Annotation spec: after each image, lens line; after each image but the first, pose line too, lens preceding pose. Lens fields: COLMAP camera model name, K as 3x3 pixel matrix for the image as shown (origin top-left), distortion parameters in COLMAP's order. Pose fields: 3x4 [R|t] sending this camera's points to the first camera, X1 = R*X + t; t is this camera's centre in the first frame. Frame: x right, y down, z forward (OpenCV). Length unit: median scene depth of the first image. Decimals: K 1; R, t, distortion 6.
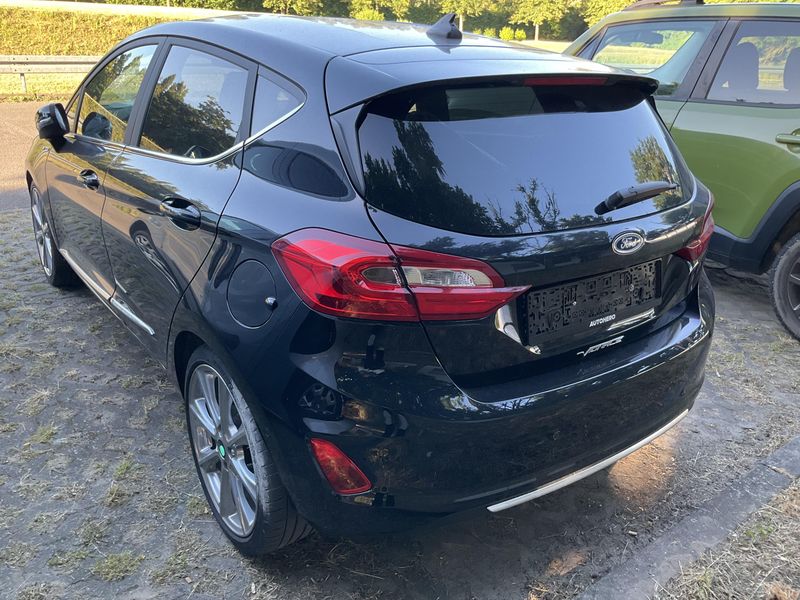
lens RADIAL K [[678.9, 0, 399.0], [0, 678.9, 300.0], [0, 0, 1]] dist [0.049547, -0.011290]
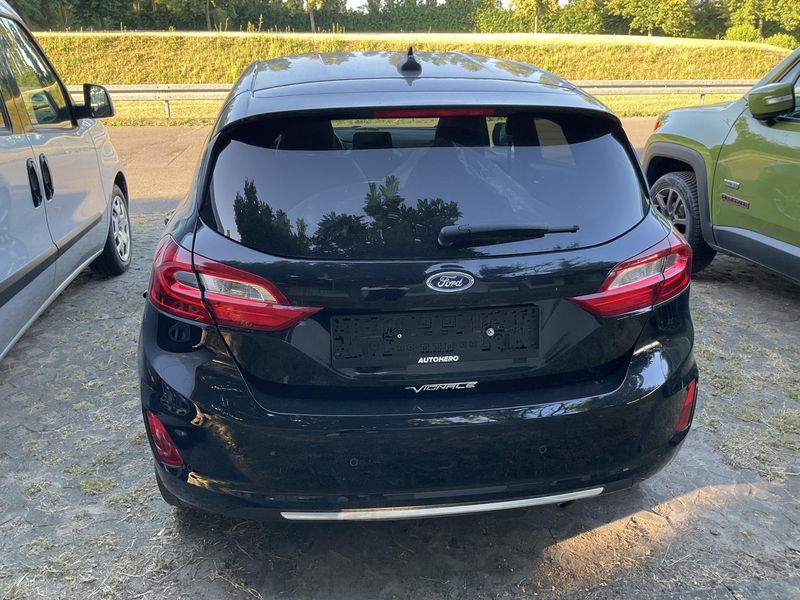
lens RADIAL K [[678.9, 0, 405.5], [0, 678.9, 301.8], [0, 0, 1]] dist [0.049547, -0.011290]
pose [[0.889693, 0.139267, -0.434799, 0.650881], [-0.150885, 0.988520, 0.007882, -0.050331], [0.430905, 0.058593, 0.900493, 0.104193]]
